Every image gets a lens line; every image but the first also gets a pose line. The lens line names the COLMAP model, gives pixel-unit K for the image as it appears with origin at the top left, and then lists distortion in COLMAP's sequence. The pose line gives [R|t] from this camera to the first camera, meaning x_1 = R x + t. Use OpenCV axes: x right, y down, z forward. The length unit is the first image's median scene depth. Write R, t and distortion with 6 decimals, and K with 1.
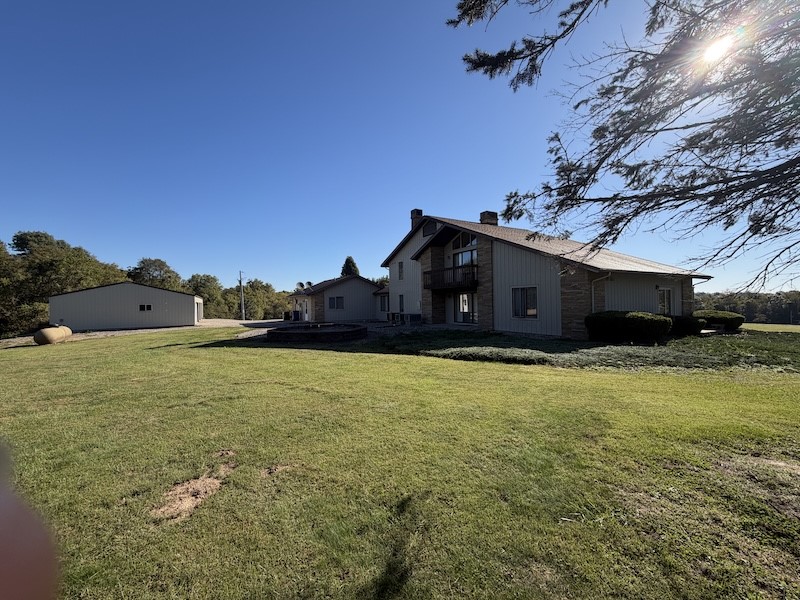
lens RADIAL K [[322.1, 0, 400.0], [0, 322.1, 300.0], [0, 0, 1]] dist [-0.001120, -0.000148]
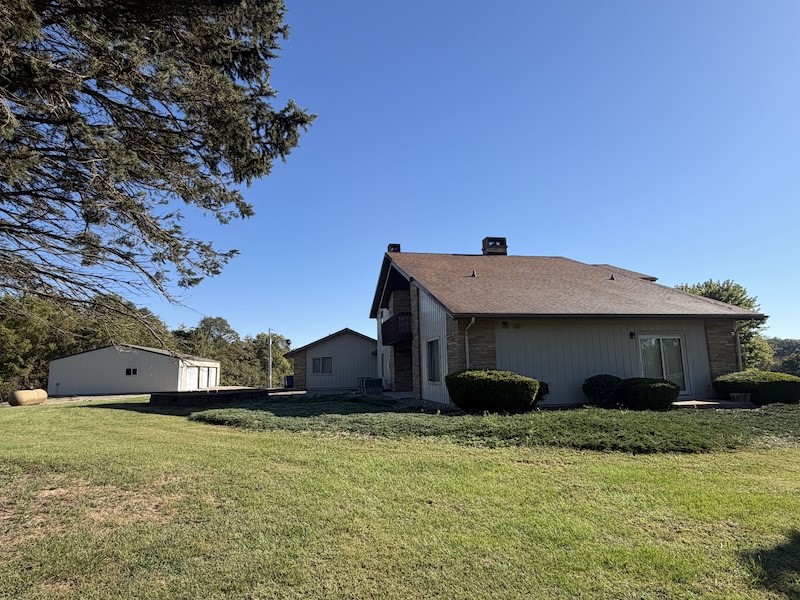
lens RADIAL K [[461.4, 0, 400.0], [0, 461.4, 300.0], [0, 0, 1]] dist [-0.001812, -0.000546]
pose [[0.947644, -0.051360, -0.315171, 0.397515], [0.007420, 0.990256, -0.139061, 0.010006], [0.319242, 0.129442, 0.938791, -0.033945]]
